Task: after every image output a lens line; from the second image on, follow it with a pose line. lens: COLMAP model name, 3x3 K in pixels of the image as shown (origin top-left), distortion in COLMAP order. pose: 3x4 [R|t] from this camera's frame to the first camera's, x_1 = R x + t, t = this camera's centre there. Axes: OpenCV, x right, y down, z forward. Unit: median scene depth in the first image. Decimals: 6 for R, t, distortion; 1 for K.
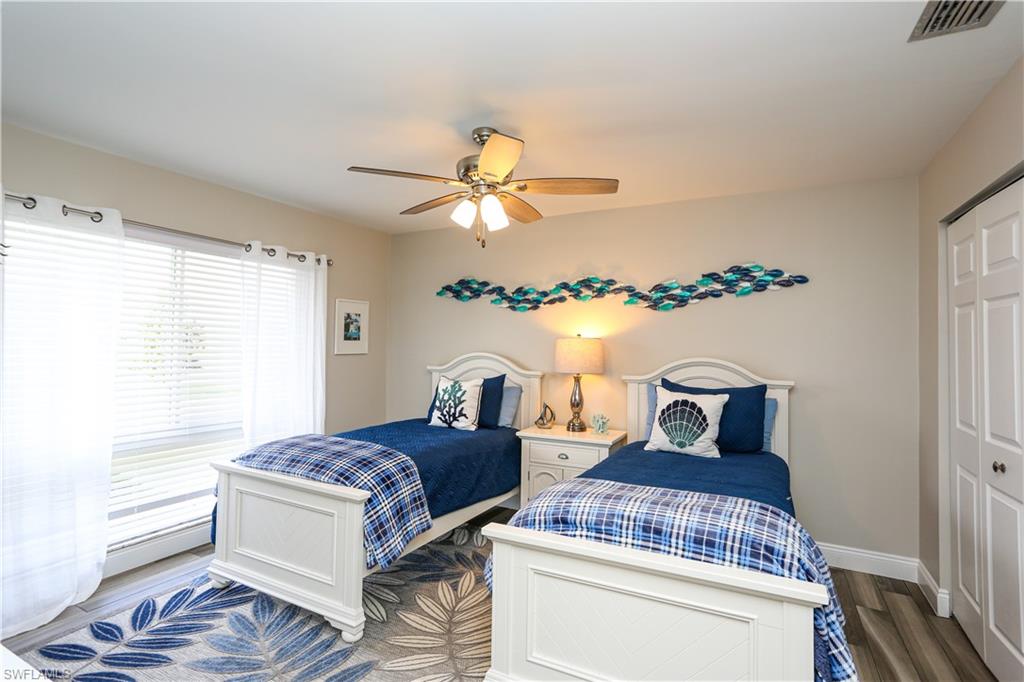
lens RADIAL K [[497.1, 0, 517.4], [0, 497.1, 344.5], [0, 0, 1]] dist [-0.046871, 0.026383]
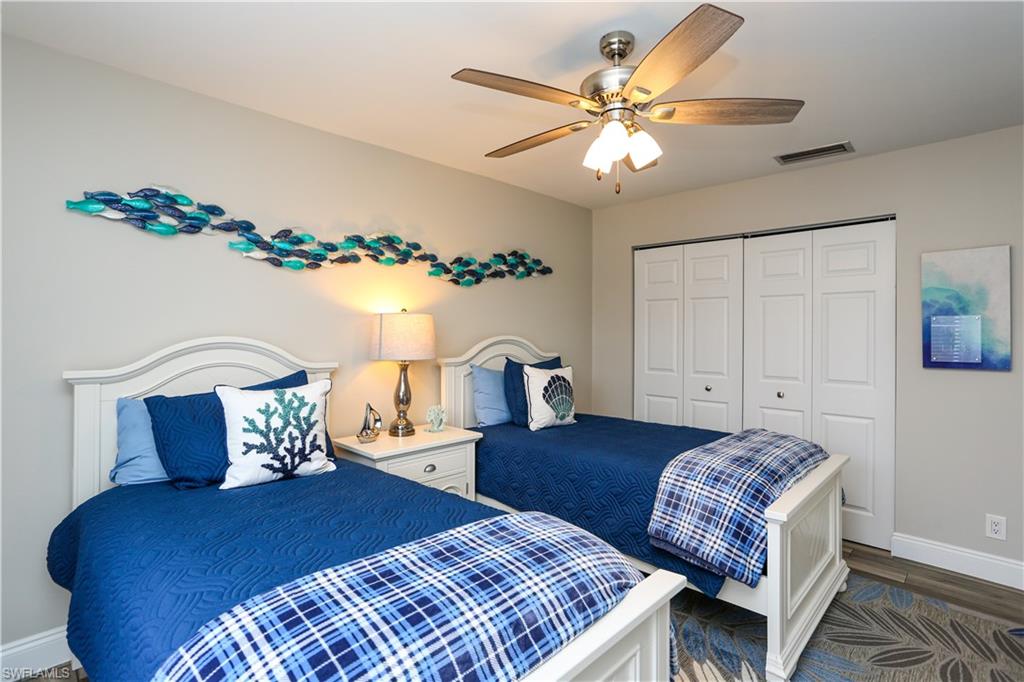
lens RADIAL K [[497.1, 0, 517.8], [0, 497.1, 330.2], [0, 0, 1]] dist [-0.046871, 0.026383]
pose [[0.301686, -0.014427, 0.953298, -0.557920], [-0.004909, 0.999849, 0.016685, -0.001299], [-0.953395, -0.009713, 0.301569, 0.602697]]
